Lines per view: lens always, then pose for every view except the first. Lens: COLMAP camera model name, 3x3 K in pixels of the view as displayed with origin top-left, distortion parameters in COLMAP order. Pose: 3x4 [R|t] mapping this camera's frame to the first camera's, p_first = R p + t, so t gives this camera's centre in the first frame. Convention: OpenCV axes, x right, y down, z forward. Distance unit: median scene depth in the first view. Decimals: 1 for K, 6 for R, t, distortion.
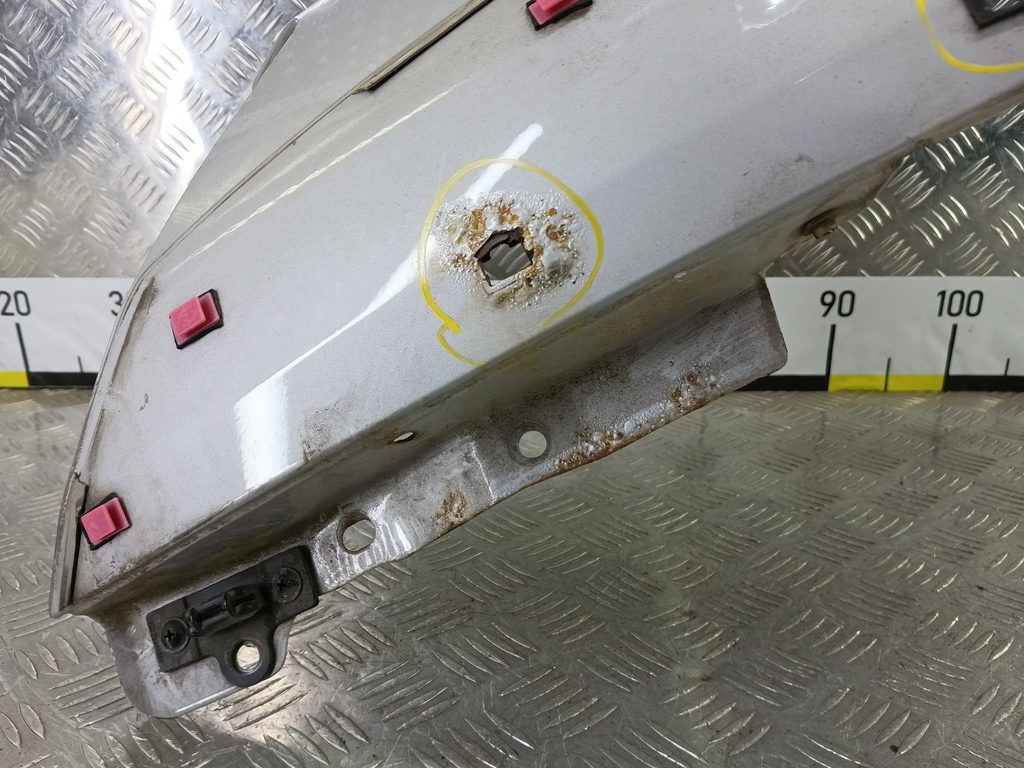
lens RADIAL K [[833.7, 0, 512.0], [0, 833.7, 384.0], [0, 0, 1]] dist [0.075005, -0.145080]
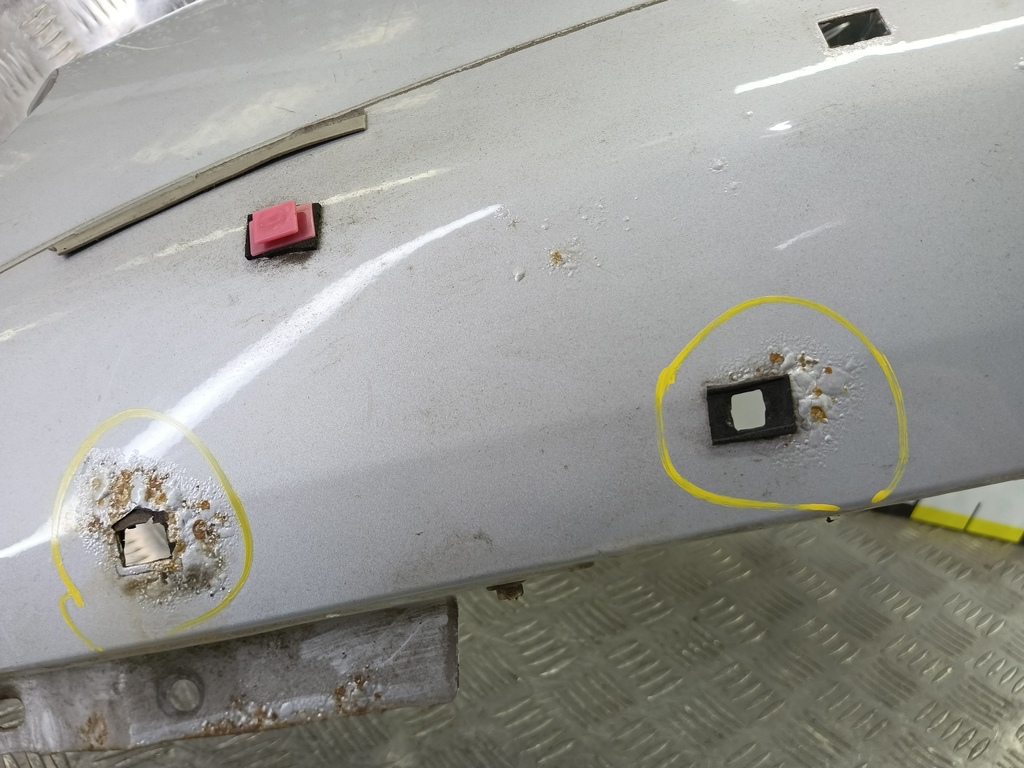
lens RADIAL K [[833.7, 0, 512.0], [0, 833.7, 384.0], [0, 0, 1]] dist [0.075005, -0.145080]
pose [[0.976435, 0.203979, 0.070485, 0.251360], [-0.212480, 0.965818, 0.148484, -0.487821], [-0.037788, -0.159961, 0.986400, 0.165556]]
